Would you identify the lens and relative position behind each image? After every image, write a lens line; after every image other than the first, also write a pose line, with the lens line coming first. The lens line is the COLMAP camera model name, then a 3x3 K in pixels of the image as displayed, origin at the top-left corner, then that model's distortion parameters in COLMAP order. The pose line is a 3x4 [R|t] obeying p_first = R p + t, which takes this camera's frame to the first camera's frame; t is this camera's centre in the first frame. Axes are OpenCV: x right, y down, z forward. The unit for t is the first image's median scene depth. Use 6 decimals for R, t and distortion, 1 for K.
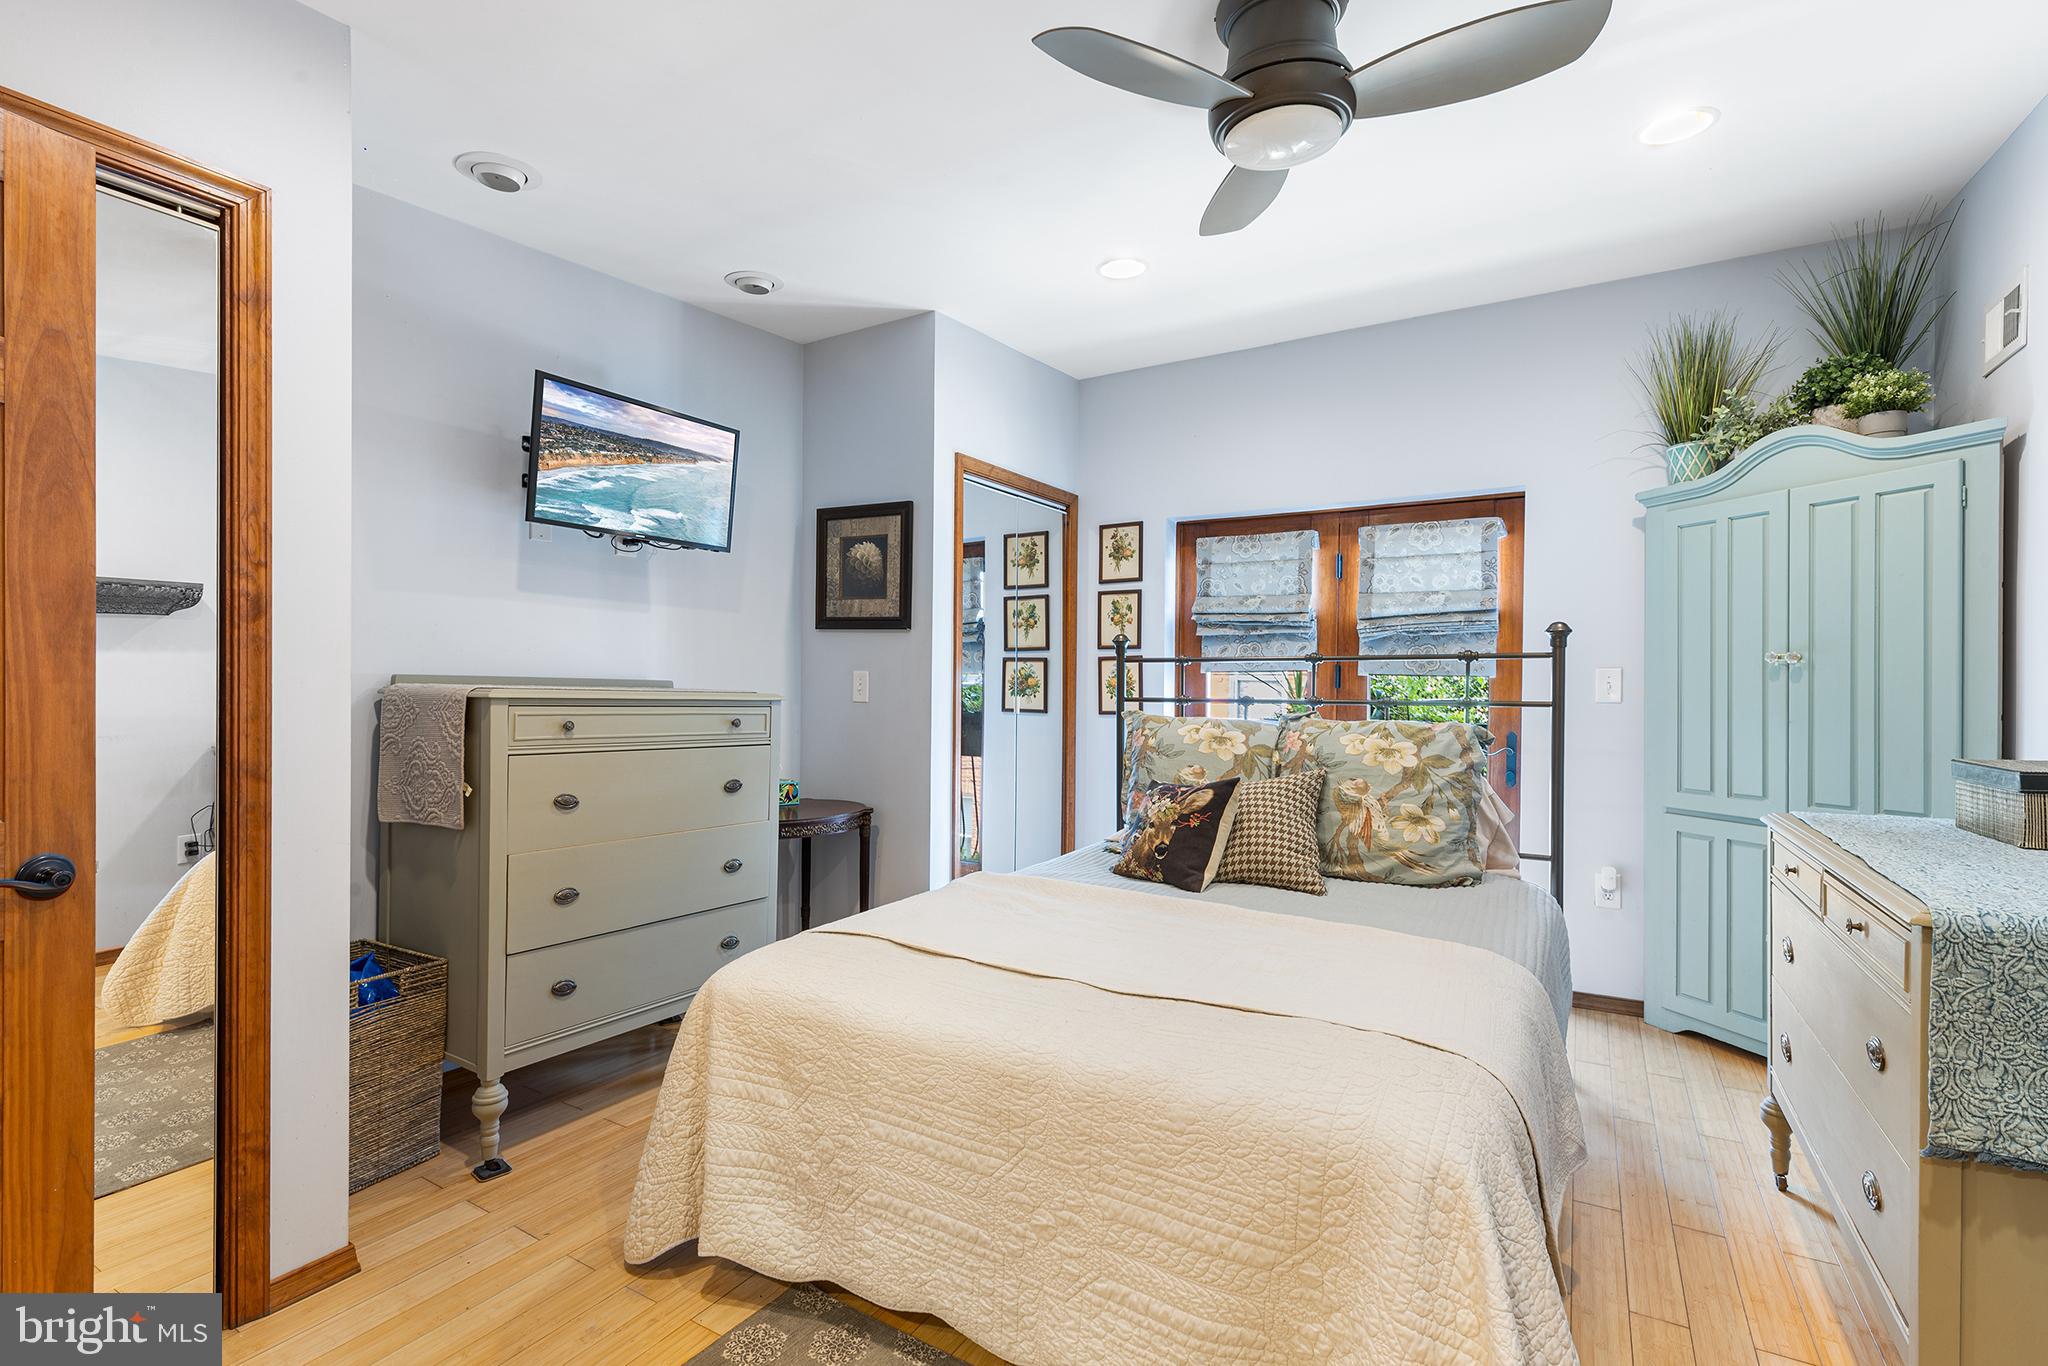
lens RADIAL K [[939.0, 0, 1024.0], [0, 939.0, 683.0], [0, 0, 1]] dist [0.002587, 0.000384]
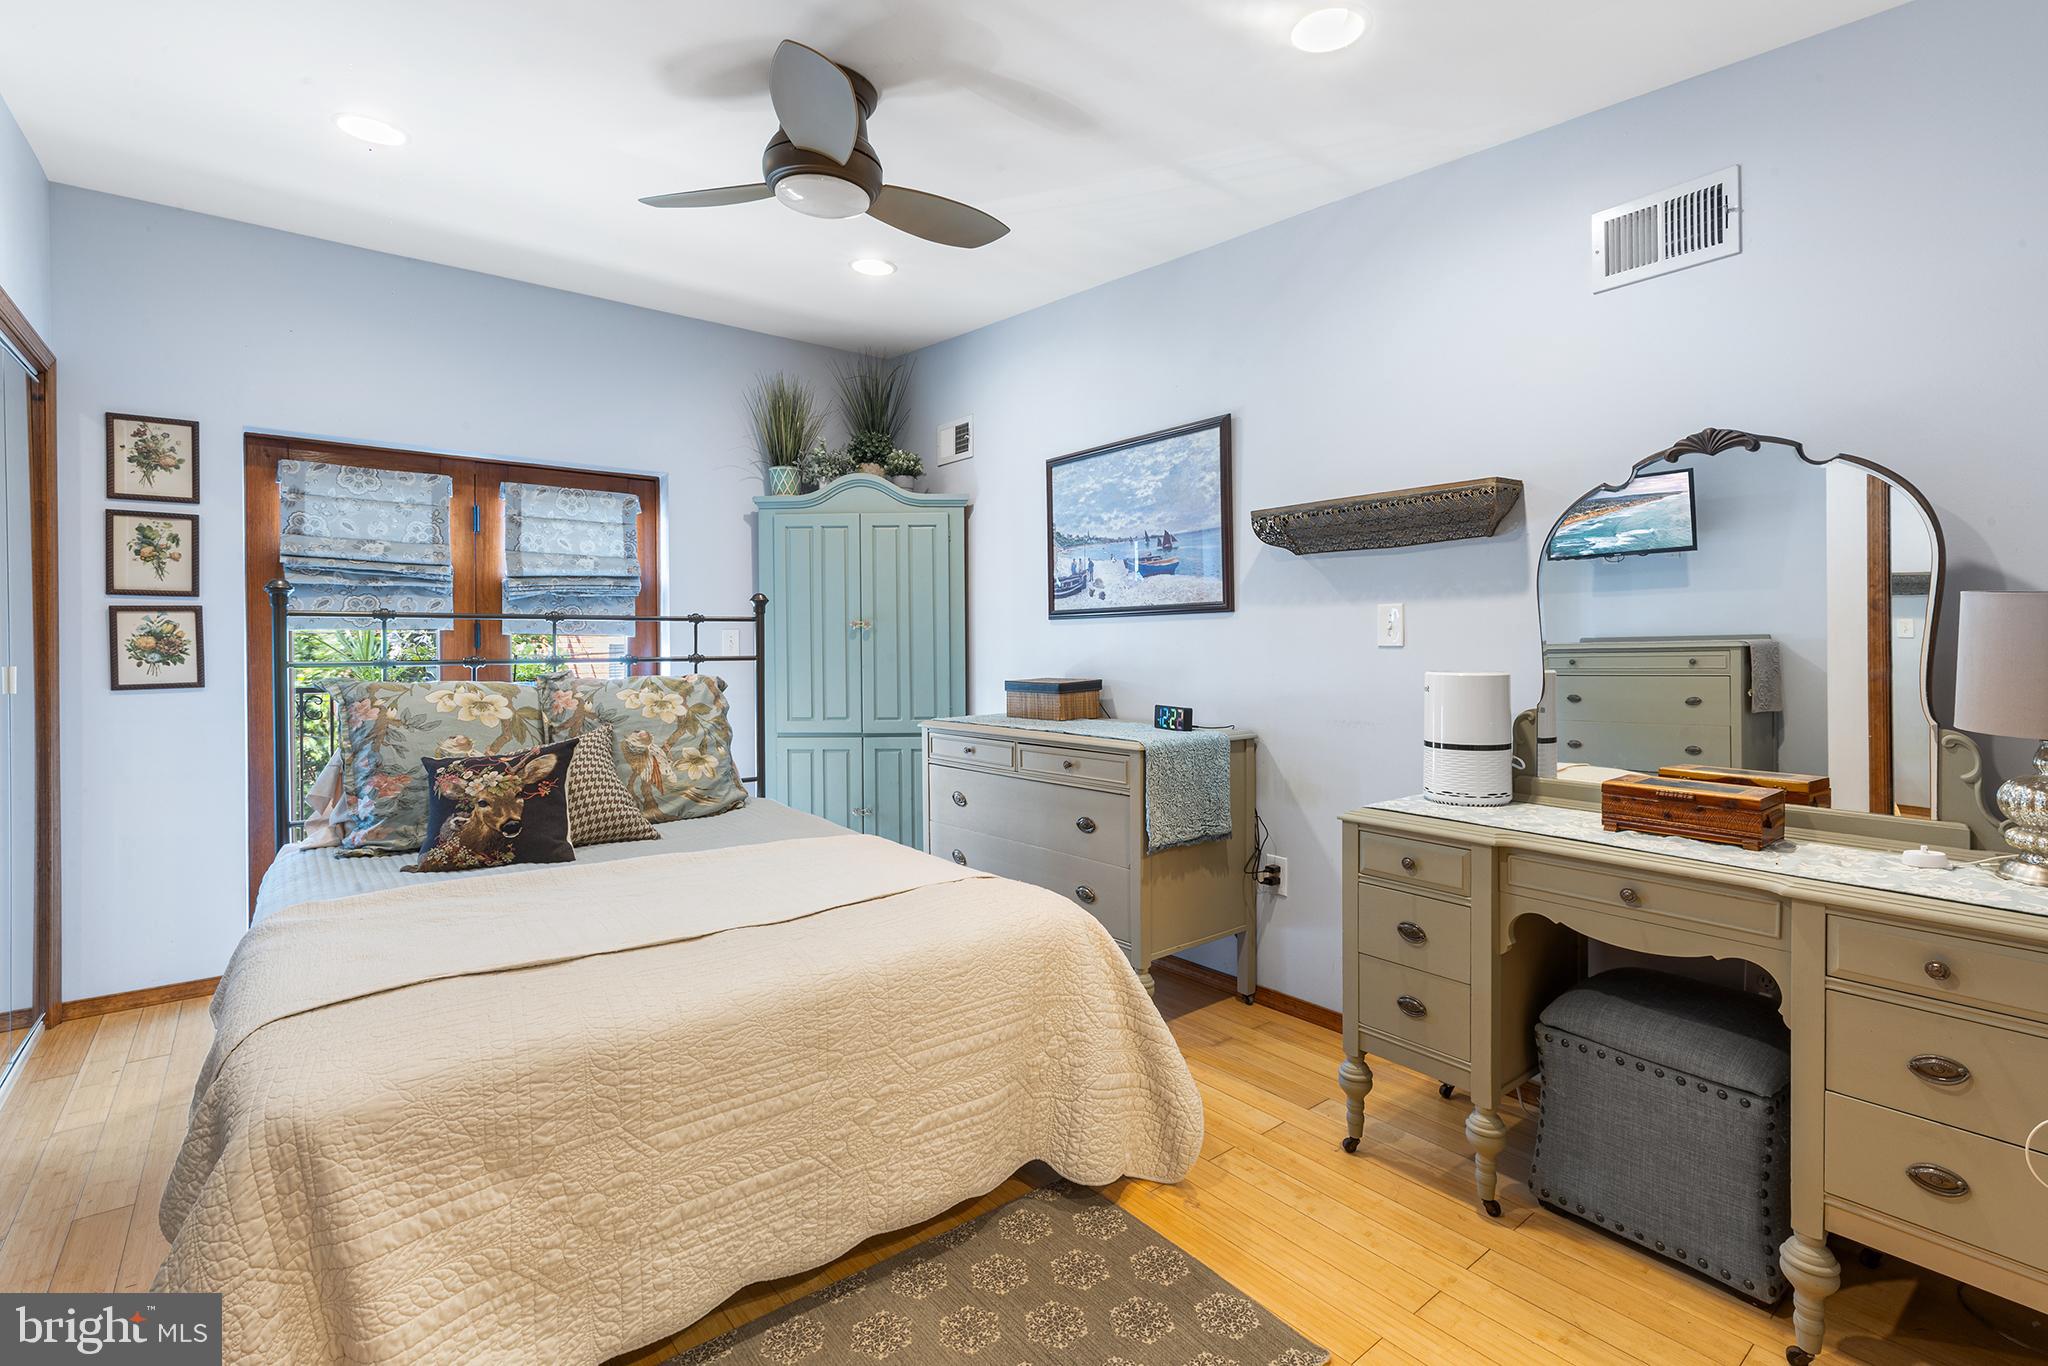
lens RADIAL K [[941.9, 0, 1028.1], [0, 941.9, 642.0], [0, 0, 1]] dist [0.002026, -0.000141]
pose [[0.344854, -0.002666, 0.938653, -0.455104], [0.004823, 0.999988, 0.001068, 0.001427], [-0.938644, 0.004159, 0.344863, 0.191160]]
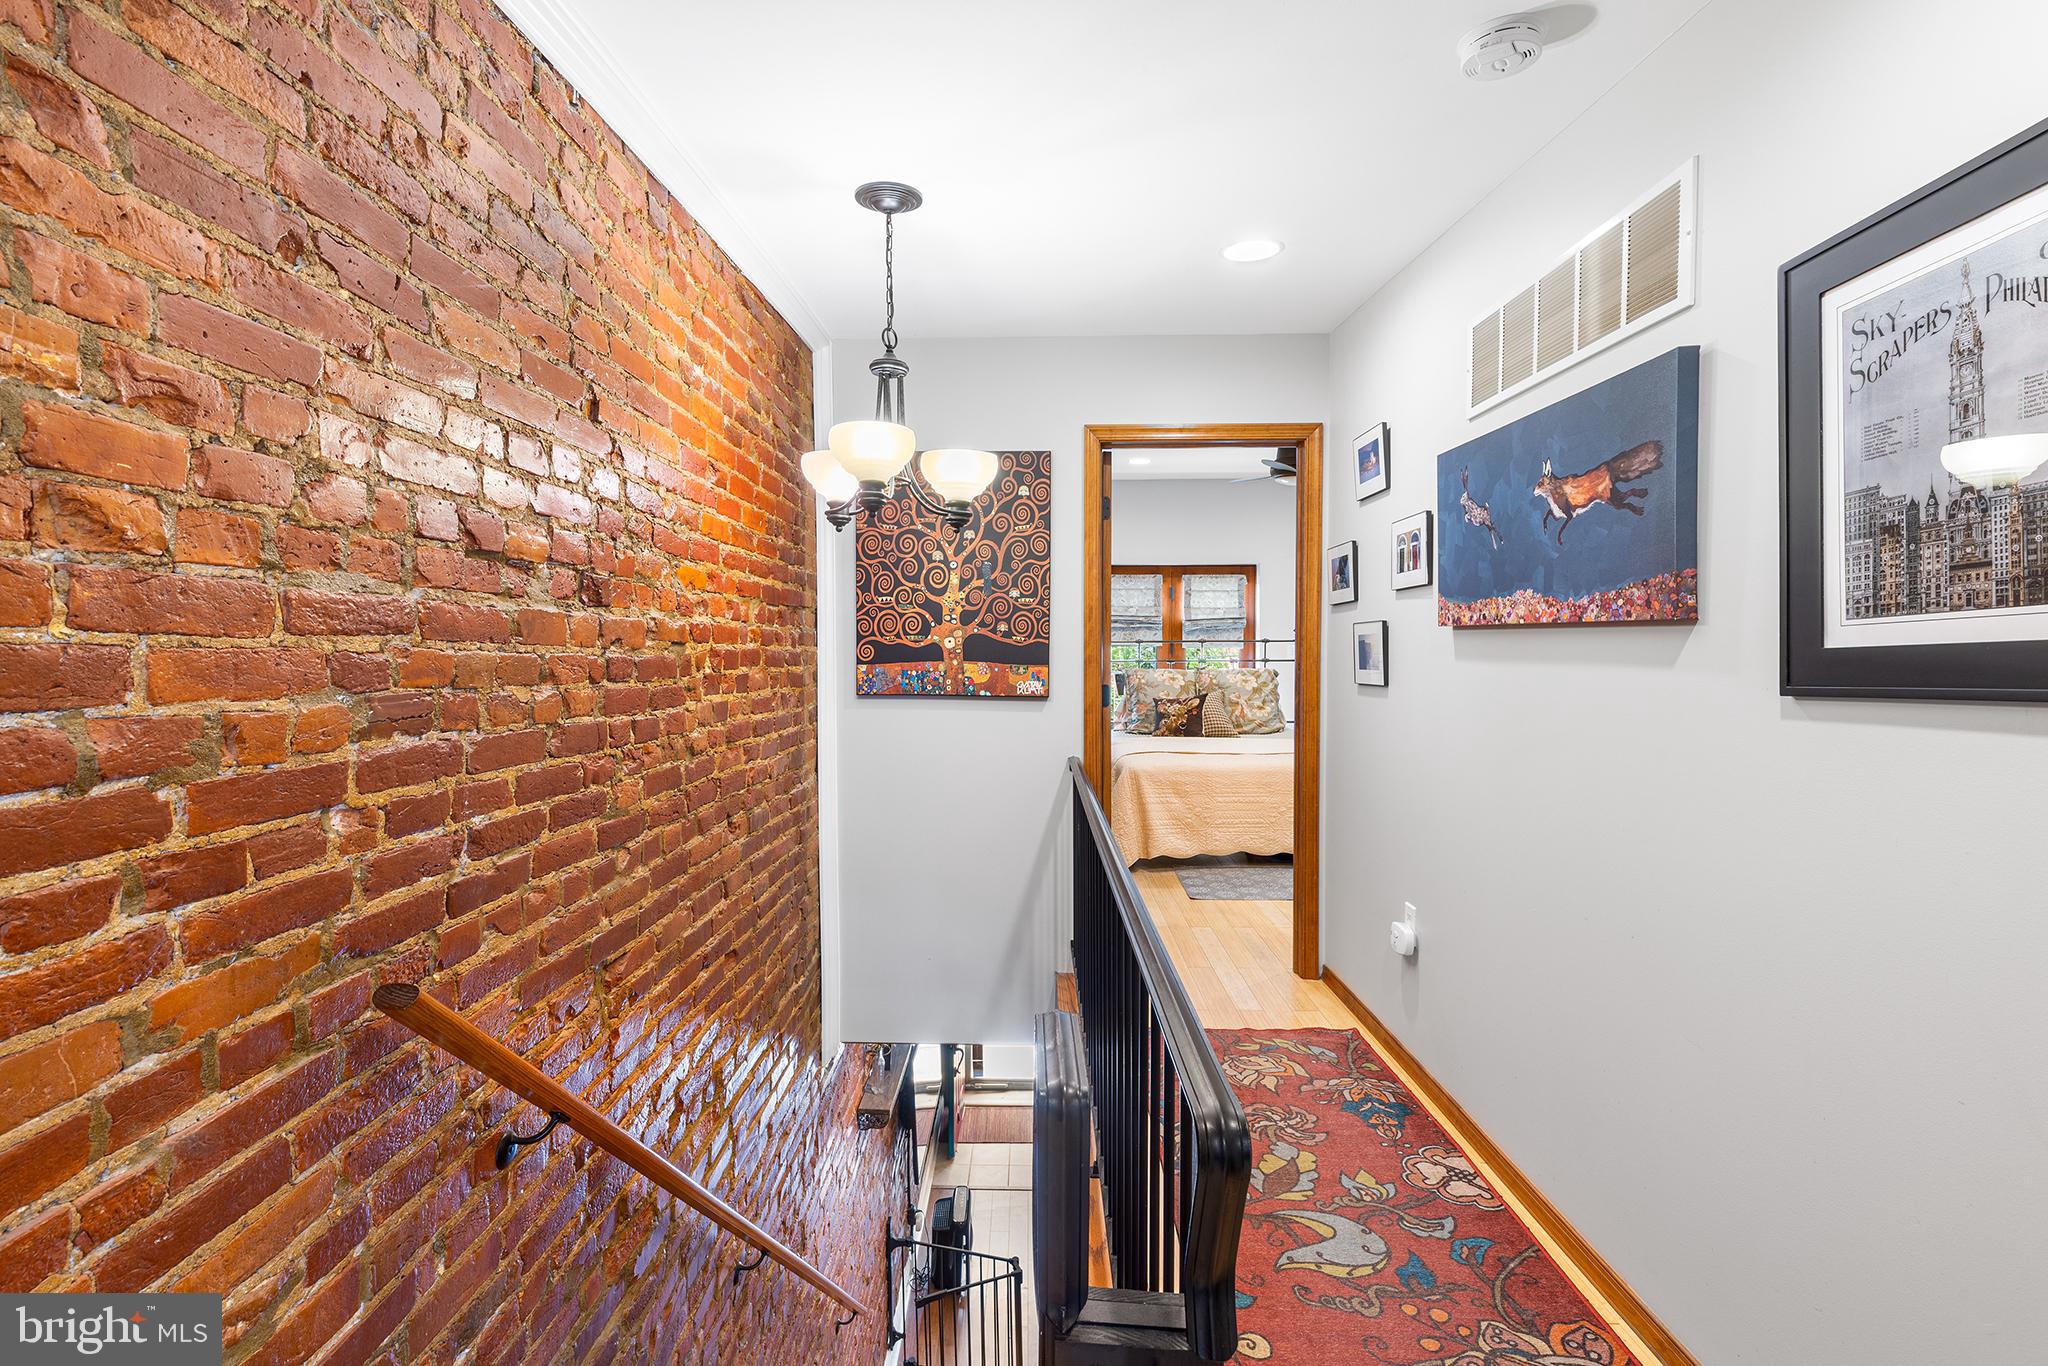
lens RADIAL K [[915.0, 0, 1029.9], [0, 915.0, 674.4], [0, 0, 1]] dist [0.001335, -0.000047]
pose [[0.859840, -0.020021, 0.510172, -1.153482], [0.003843, 0.999456, 0.032745, -0.020506], [-0.510550, -0.026195, 0.859449, -0.655575]]
